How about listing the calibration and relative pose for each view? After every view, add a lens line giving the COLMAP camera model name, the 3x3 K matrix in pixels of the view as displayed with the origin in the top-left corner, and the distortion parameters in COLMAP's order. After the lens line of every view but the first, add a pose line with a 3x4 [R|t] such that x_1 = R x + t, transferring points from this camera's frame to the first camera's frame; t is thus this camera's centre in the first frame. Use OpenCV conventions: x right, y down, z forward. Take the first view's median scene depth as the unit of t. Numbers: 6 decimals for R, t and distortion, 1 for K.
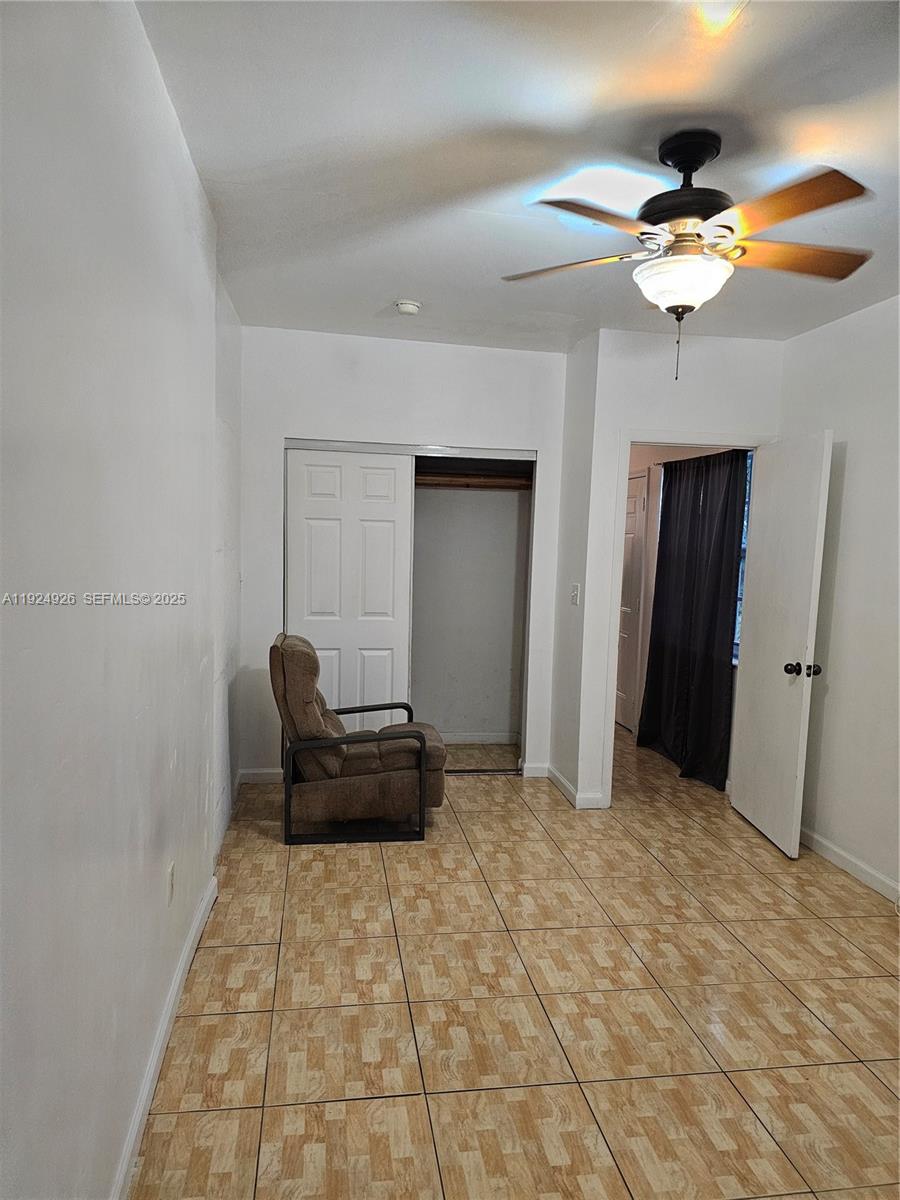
lens RADIAL K [[827.2, 0, 450.0], [0, 827.2, 600.0], [0, 0, 1]] dist [0.063720, -0.061629]
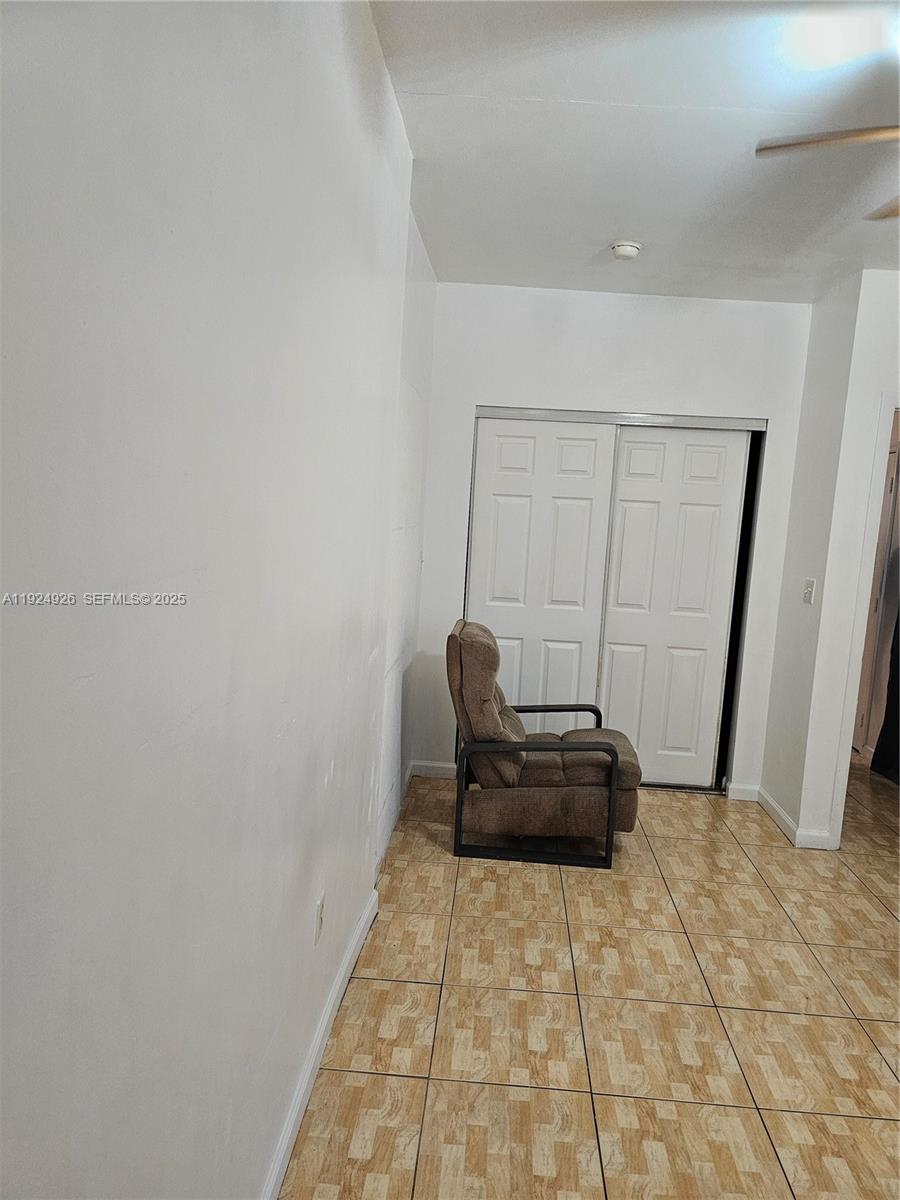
lens RADIAL K [[827.2, 0, 450.0], [0, 827.2, 600.0], [0, 0, 1]] dist [0.063720, -0.061629]
pose [[0.974823, 0.047609, -0.217839, -0.019454], [-0.041921, 0.998650, 0.030658, -0.011229], [0.219004, -0.020754, 0.975503, 0.126046]]
